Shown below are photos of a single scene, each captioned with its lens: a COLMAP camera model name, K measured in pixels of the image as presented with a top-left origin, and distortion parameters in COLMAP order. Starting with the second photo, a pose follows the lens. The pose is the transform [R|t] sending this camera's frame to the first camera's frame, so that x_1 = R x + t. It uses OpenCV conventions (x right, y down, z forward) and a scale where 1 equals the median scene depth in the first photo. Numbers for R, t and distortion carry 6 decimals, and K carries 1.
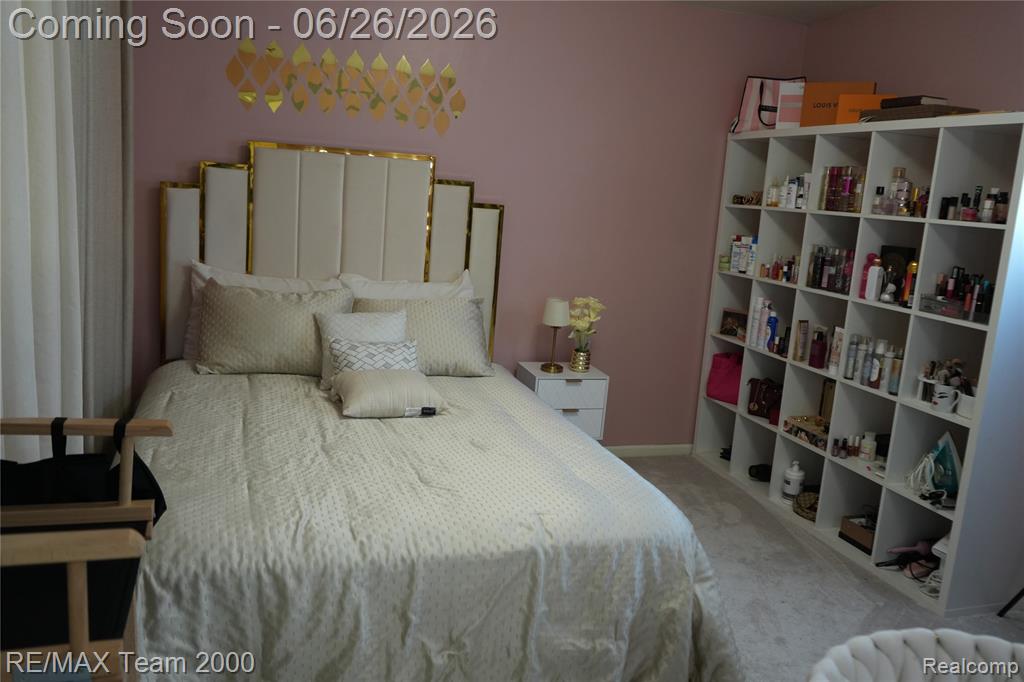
lens RADIAL K [[813.3, 0, 511.5], [0, 813.3, 337.6], [0, 0, 1]] dist [-0.018837, 0.014432]
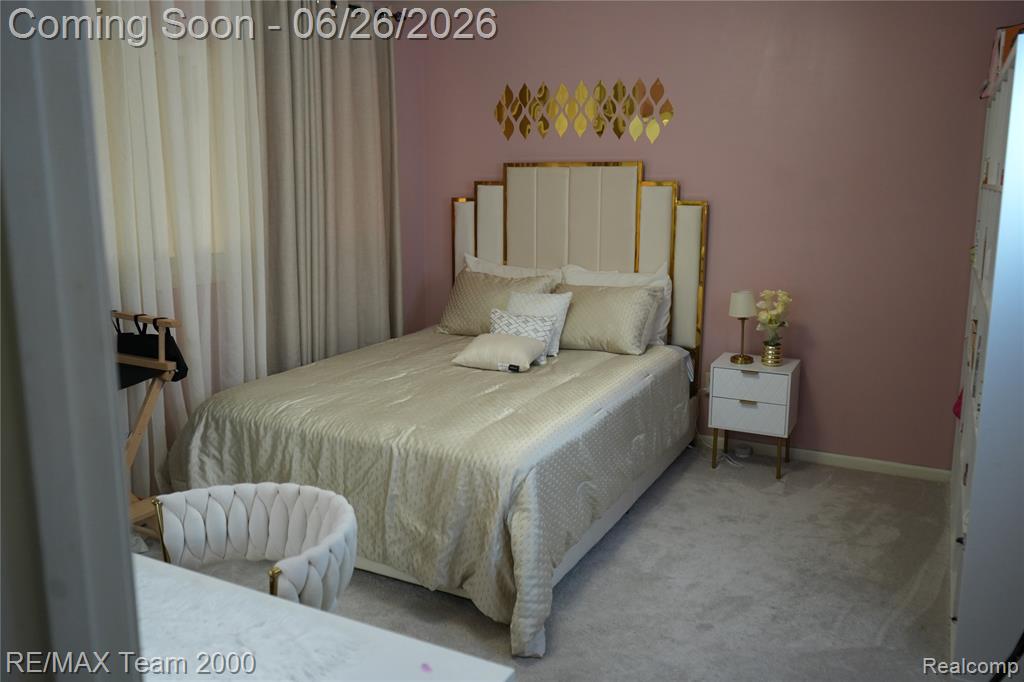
lens RADIAL K [[813.3, 0, 511.8], [0, 813.3, 341.2], [0, 0, 1]] dist [-0.018837, 0.014432]
pose [[0.691963, 0.067113, -0.718807, 0.662610], [-0.079291, 0.996711, 0.016731, 0.023911], [0.717566, 0.045417, 0.695008, 0.102576]]
